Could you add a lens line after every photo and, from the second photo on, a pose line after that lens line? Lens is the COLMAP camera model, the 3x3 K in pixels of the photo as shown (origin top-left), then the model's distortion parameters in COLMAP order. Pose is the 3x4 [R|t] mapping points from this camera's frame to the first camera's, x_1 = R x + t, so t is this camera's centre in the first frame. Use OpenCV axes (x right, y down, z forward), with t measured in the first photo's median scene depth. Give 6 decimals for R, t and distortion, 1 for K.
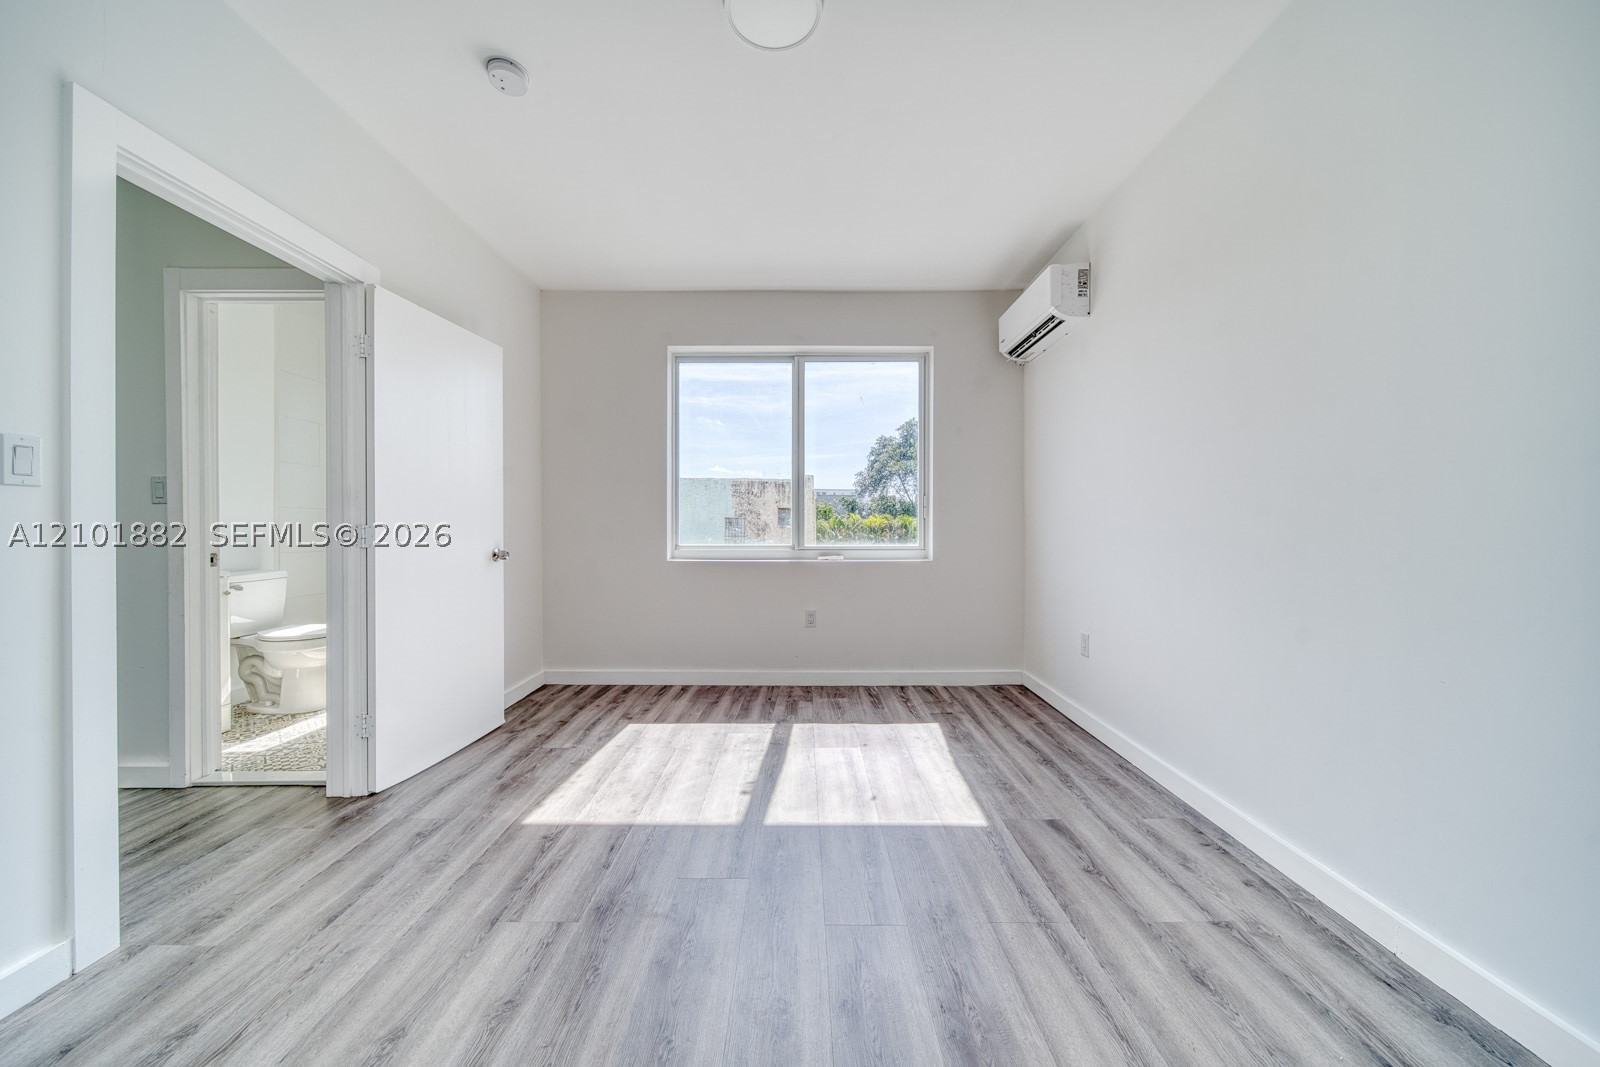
lens RADIAL K [[610.1, 0, 806.3], [0, 610.1, 530.3], [0, 0, 1]] dist [-0.000515, -0.000292]
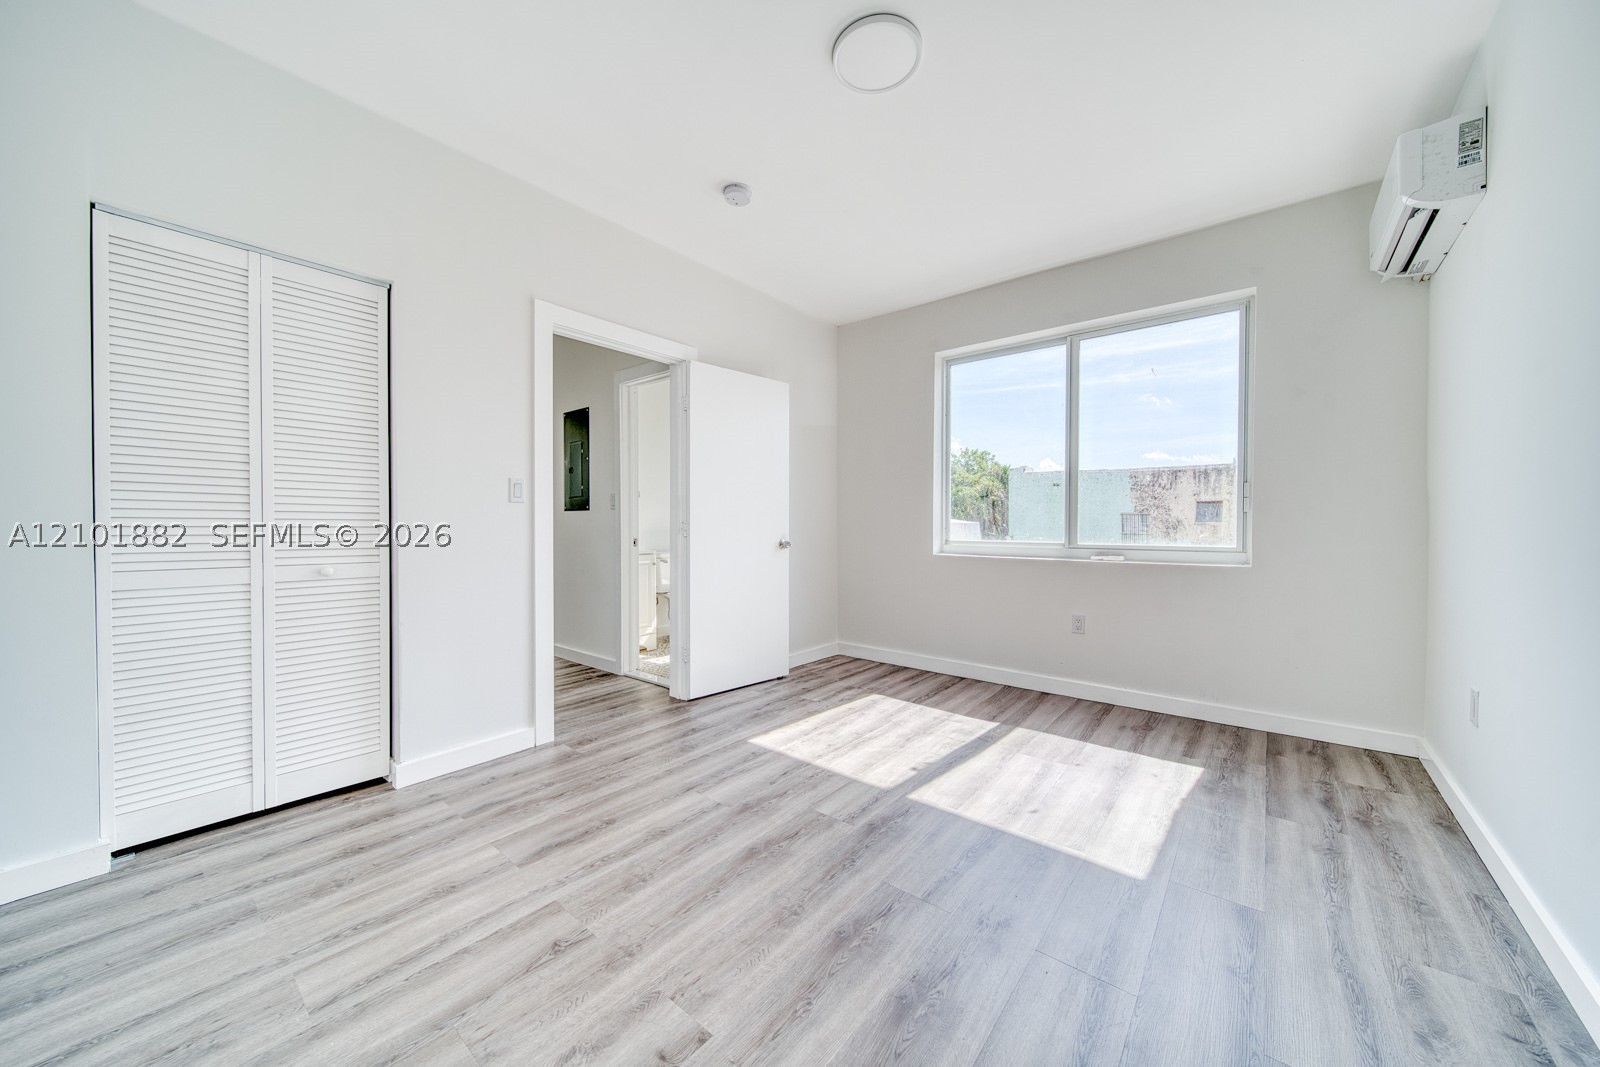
lens RADIAL K [[584.3, 0, 732.9], [0, 584.3, 528.0], [0, 0, 1]] dist [-0.001633, -0.000520]
pose [[0.730200, 0.007378, -0.683194, 0.302159], [-0.006648, 0.999971, 0.003693, 0.002920], [0.683201, 0.001845, 0.730228, 0.022766]]
